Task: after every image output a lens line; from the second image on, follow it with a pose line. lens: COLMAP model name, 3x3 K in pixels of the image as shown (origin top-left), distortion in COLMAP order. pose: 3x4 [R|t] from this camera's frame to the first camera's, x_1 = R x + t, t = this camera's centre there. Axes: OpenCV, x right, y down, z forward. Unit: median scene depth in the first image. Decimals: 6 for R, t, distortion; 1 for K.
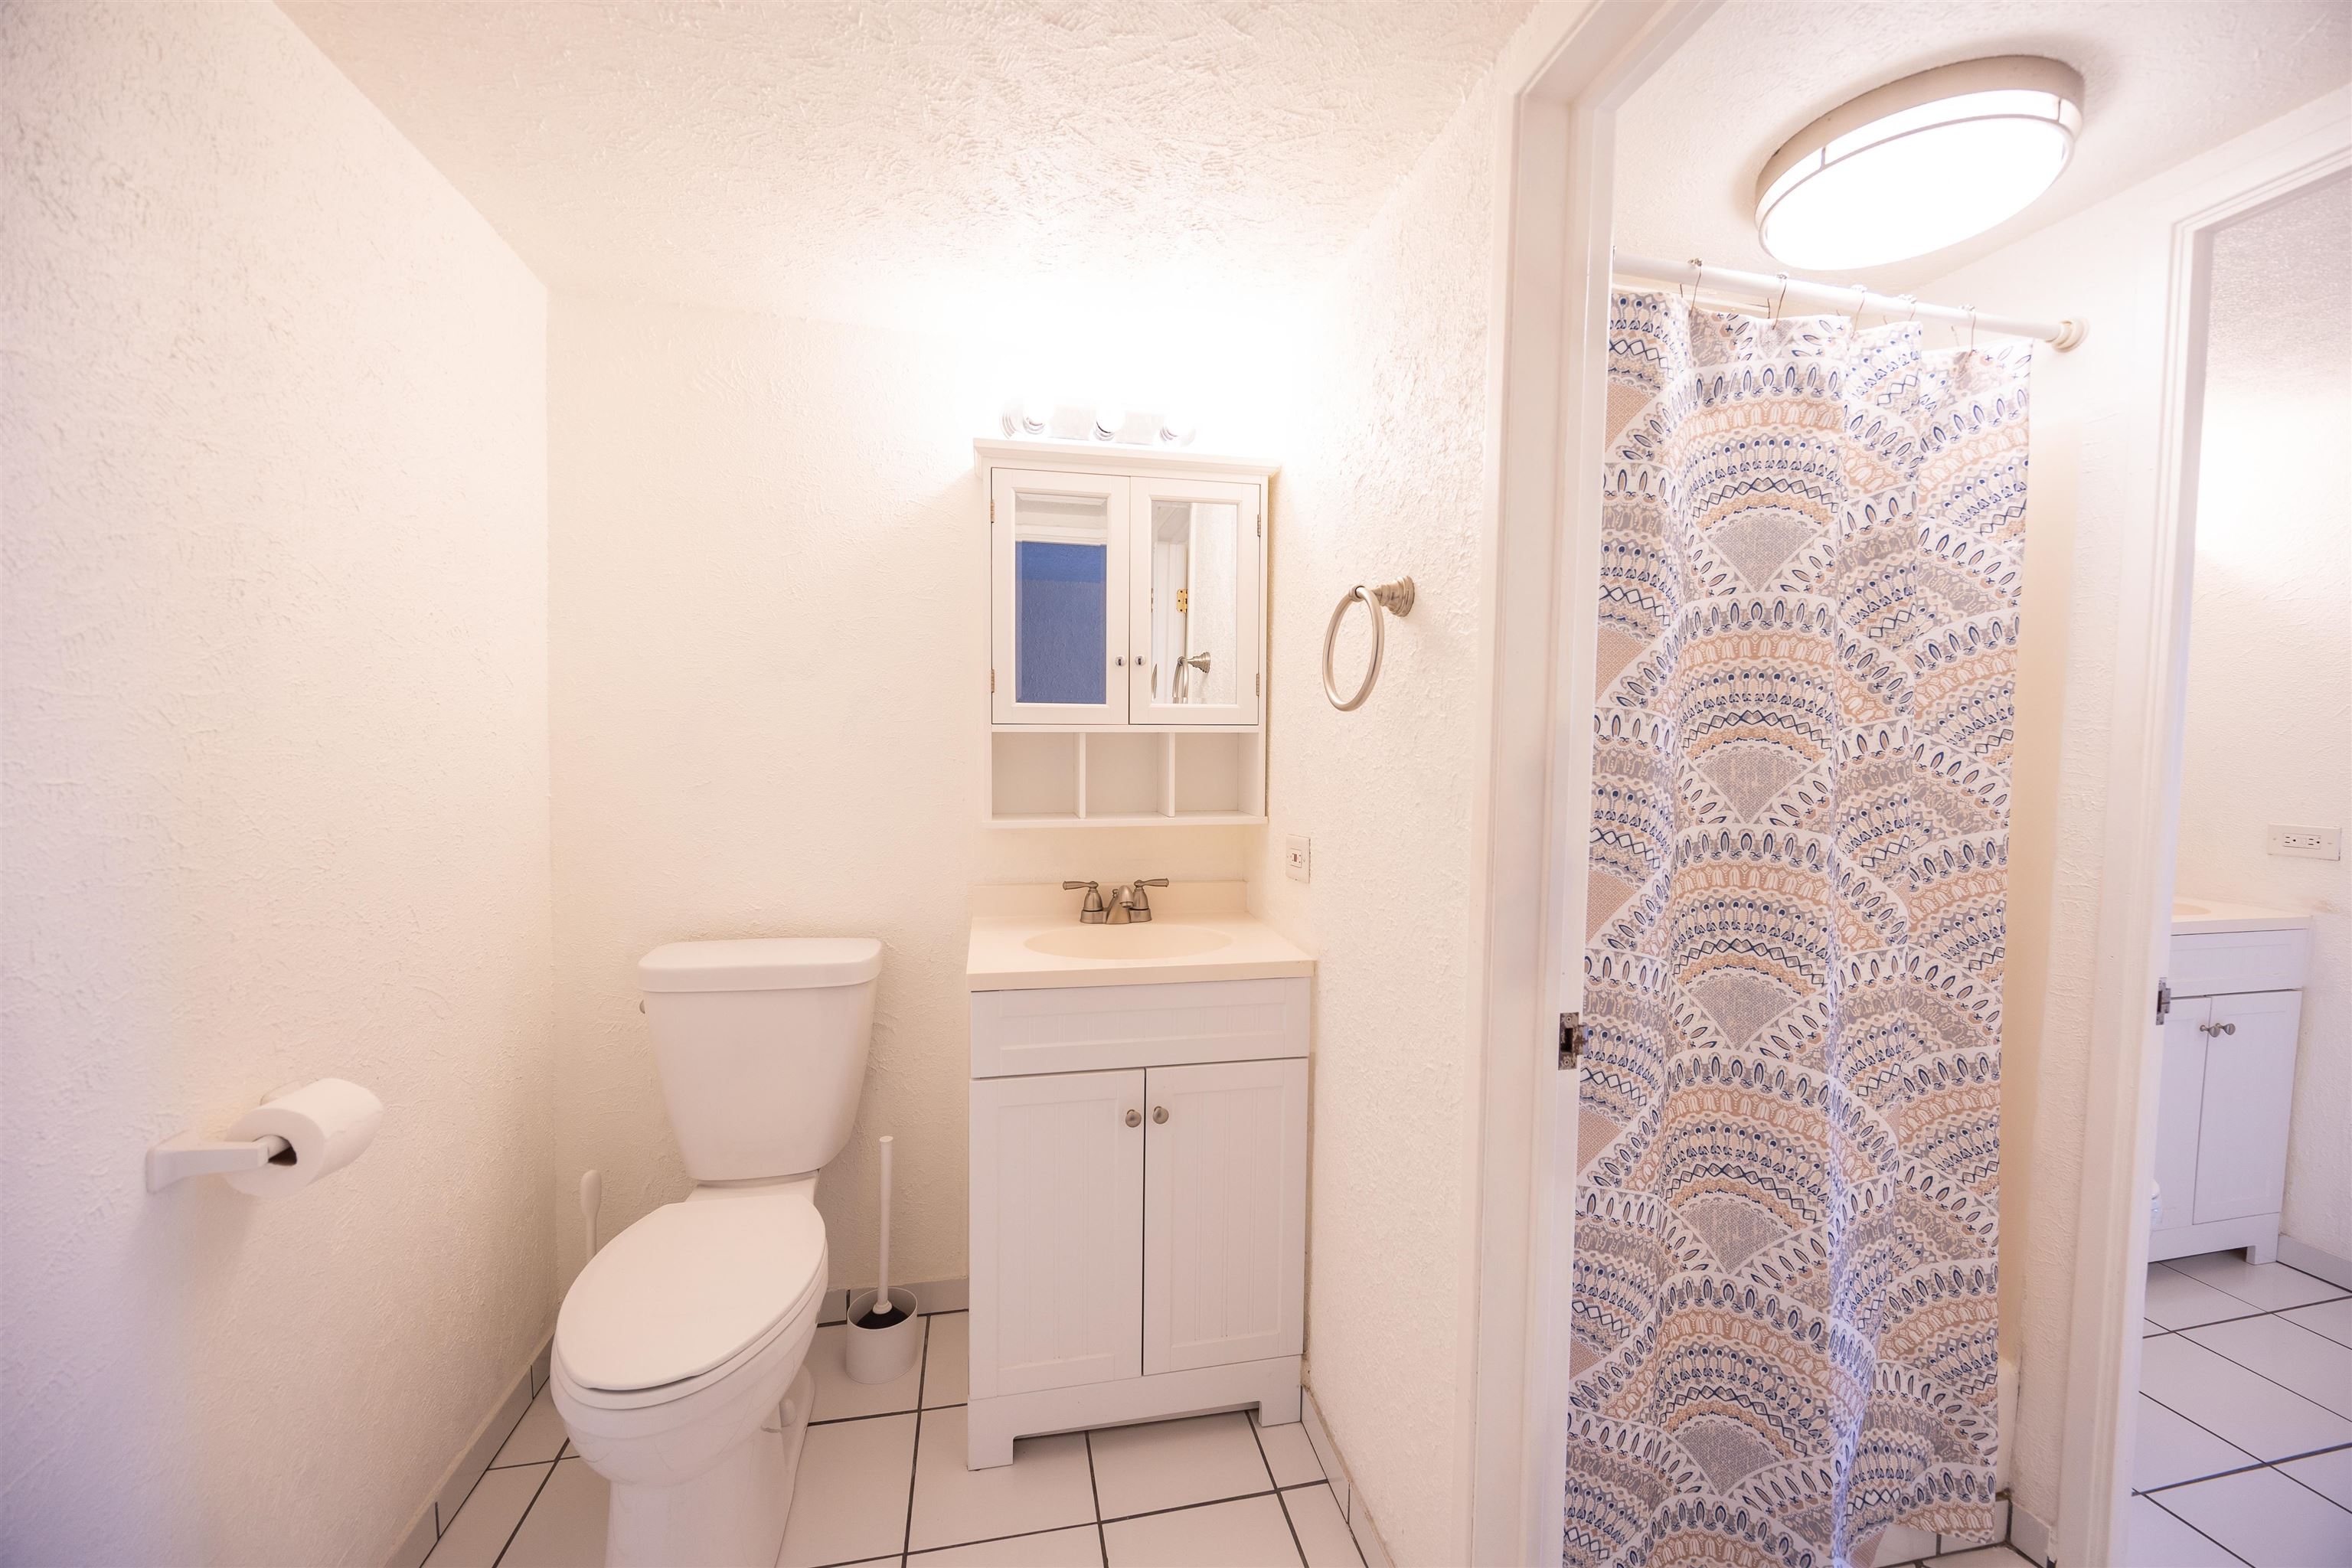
lens RADIAL K [[906.9, 0, 1185.9], [0, 906.9, 774.8], [0, 0, 1]] dist [-0.001554, -0.000058]
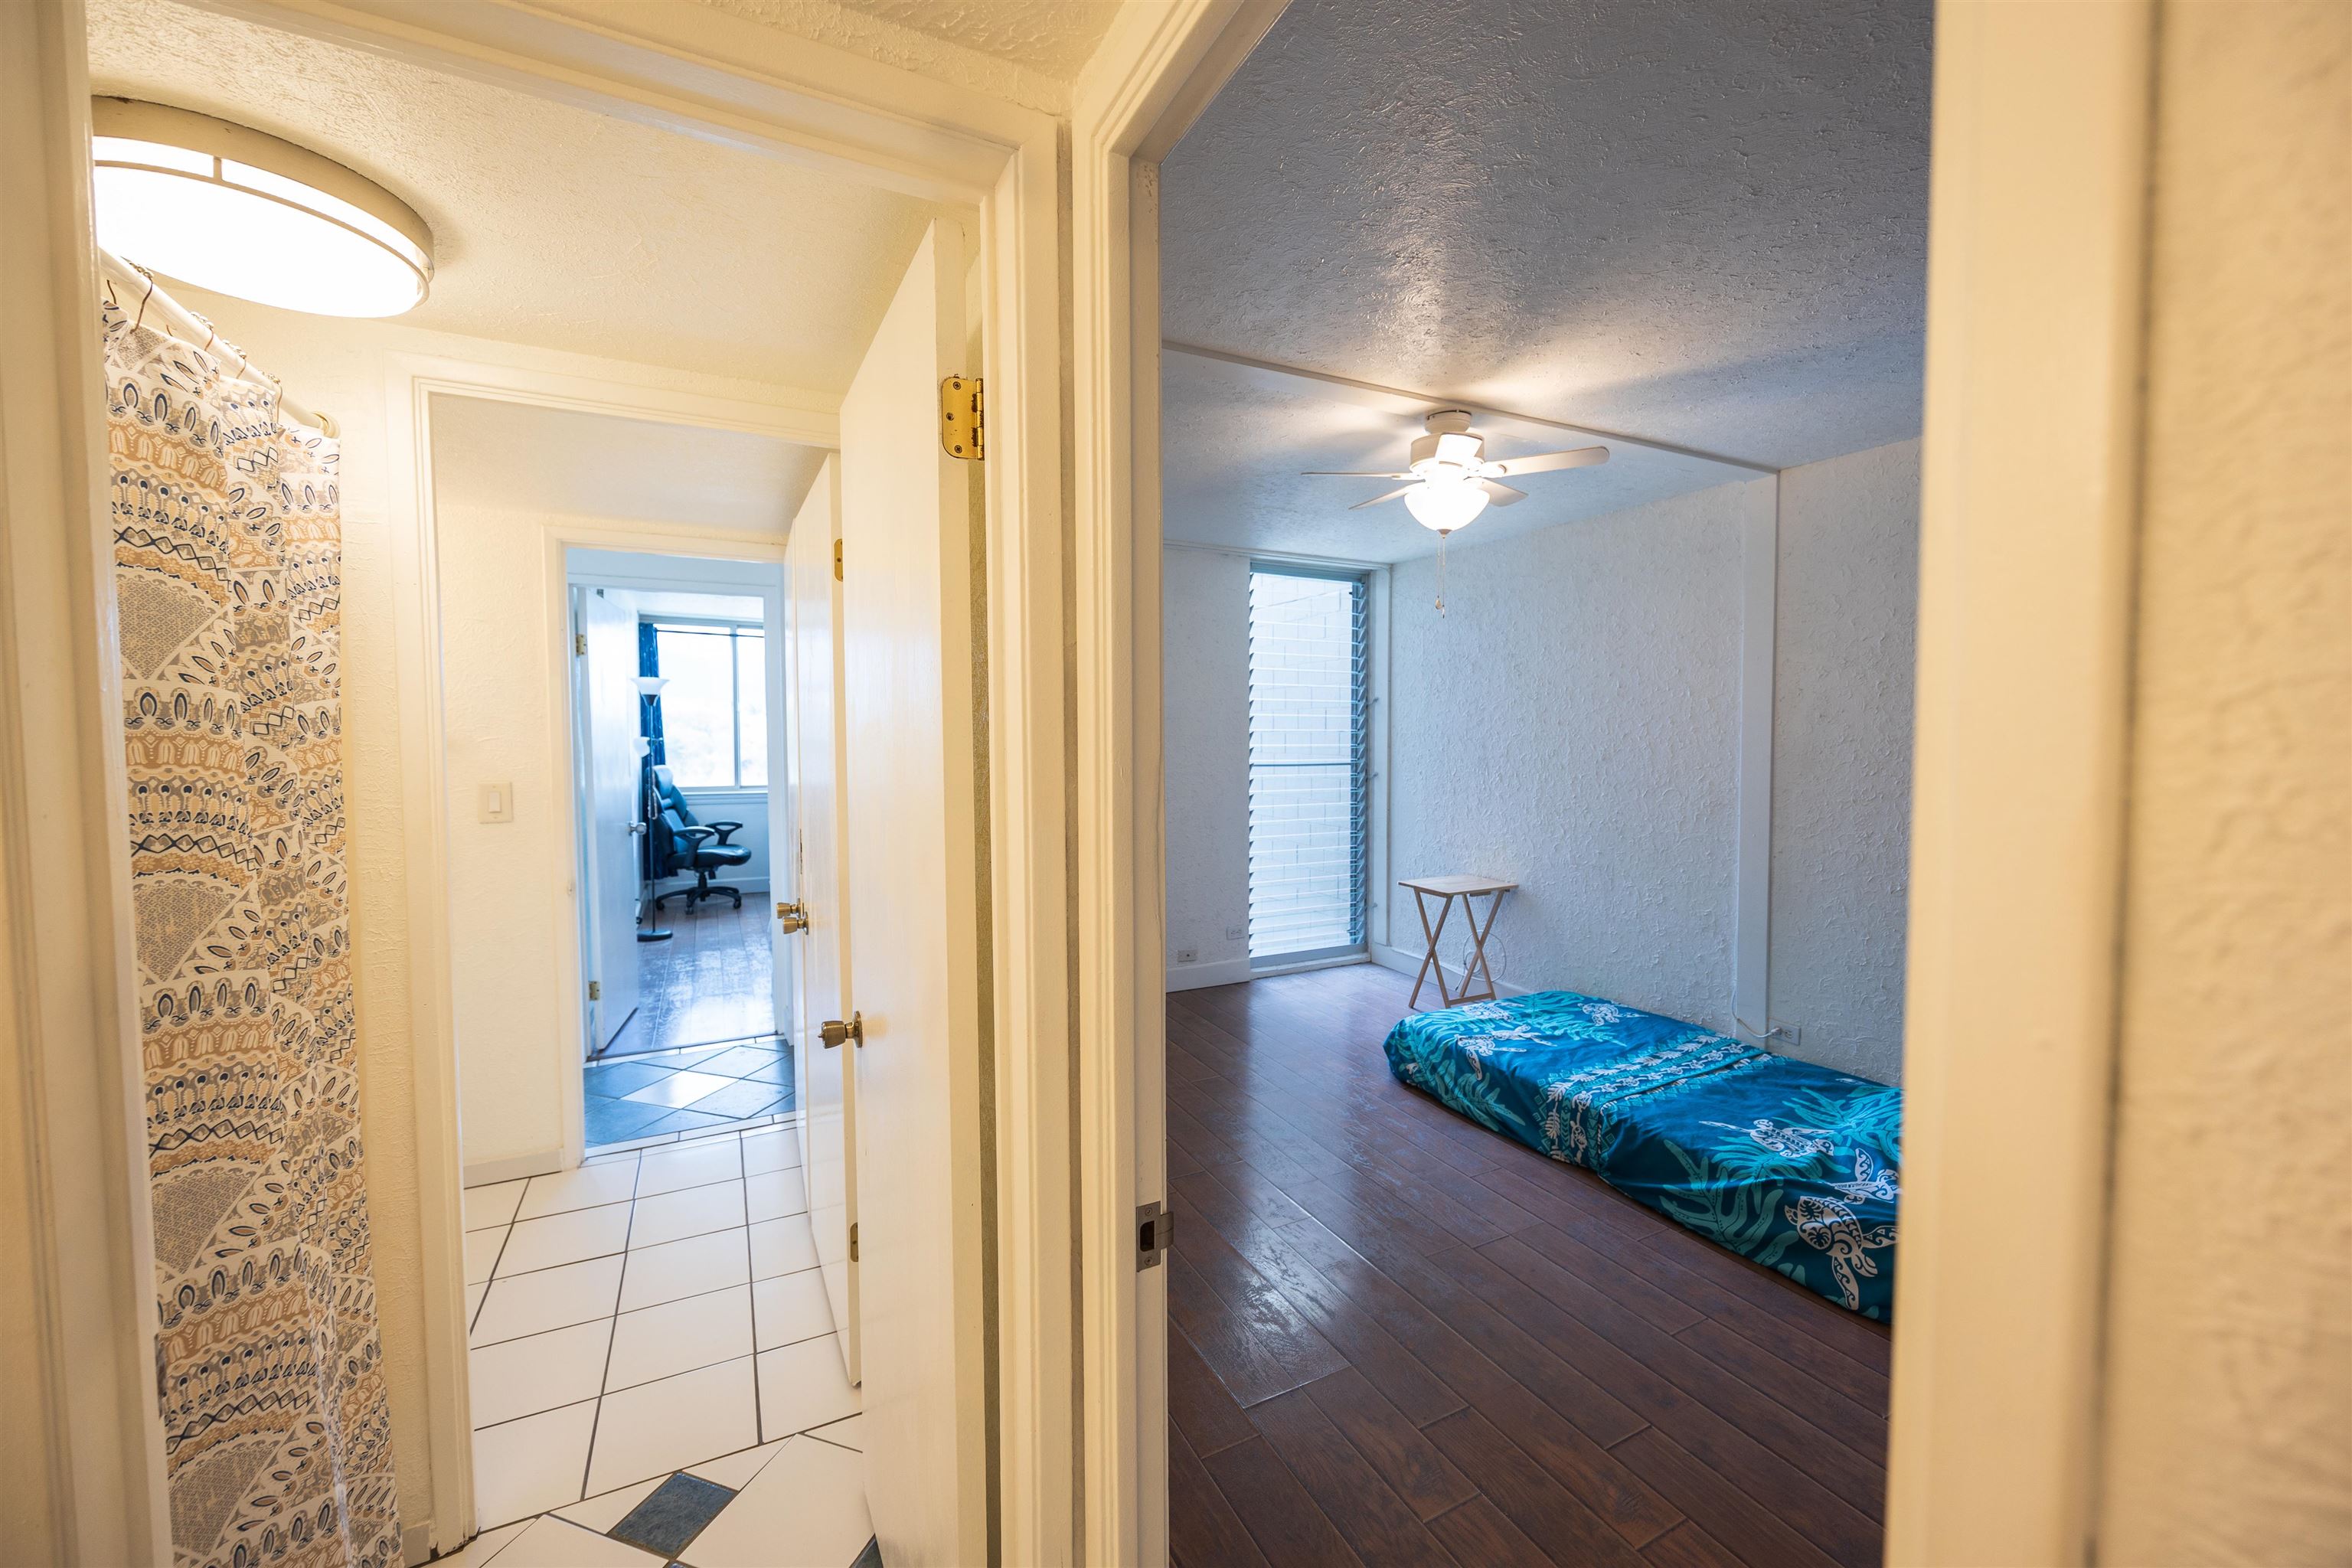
lens RADIAL K [[906.9, 0, 1185.9], [0, 906.9, 774.8], [0, 0, 1]] dist [-0.001554, -0.000058]
pose [[-0.242601, -0.061999, 0.968143, -0.318168], [0.033046, 0.996848, 0.072118, -0.146851], [-0.969563, 0.049490, -0.239787, 0.338474]]
